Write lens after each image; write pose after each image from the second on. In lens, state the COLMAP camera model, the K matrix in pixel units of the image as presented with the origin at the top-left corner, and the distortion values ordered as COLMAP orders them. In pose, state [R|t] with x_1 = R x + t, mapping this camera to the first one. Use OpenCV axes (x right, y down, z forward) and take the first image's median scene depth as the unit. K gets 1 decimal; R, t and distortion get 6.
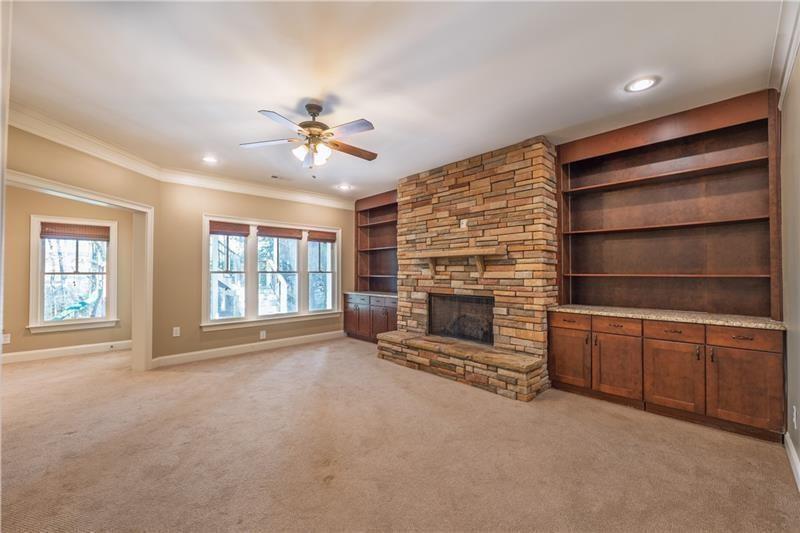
lens RADIAL K [[322.8, 0, 396.2], [0, 322.8, 267.1], [0, 0, 1]] dist [-0.003896, -0.000185]
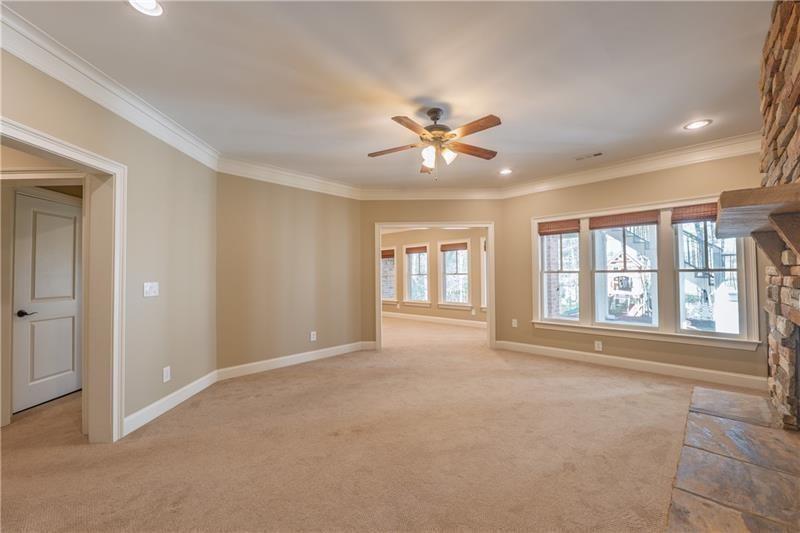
lens RADIAL K [[322.8, 0, 397.5], [0, 322.8, 272.6], [0, 0, 1]] dist [-0.003896, -0.000185]
pose [[0.051174, -0.002707, -0.998686, 0.546192], [0.028077, 0.999605, -0.001271, 0.006092], [0.998295, -0.027975, 0.051230, 0.593902]]
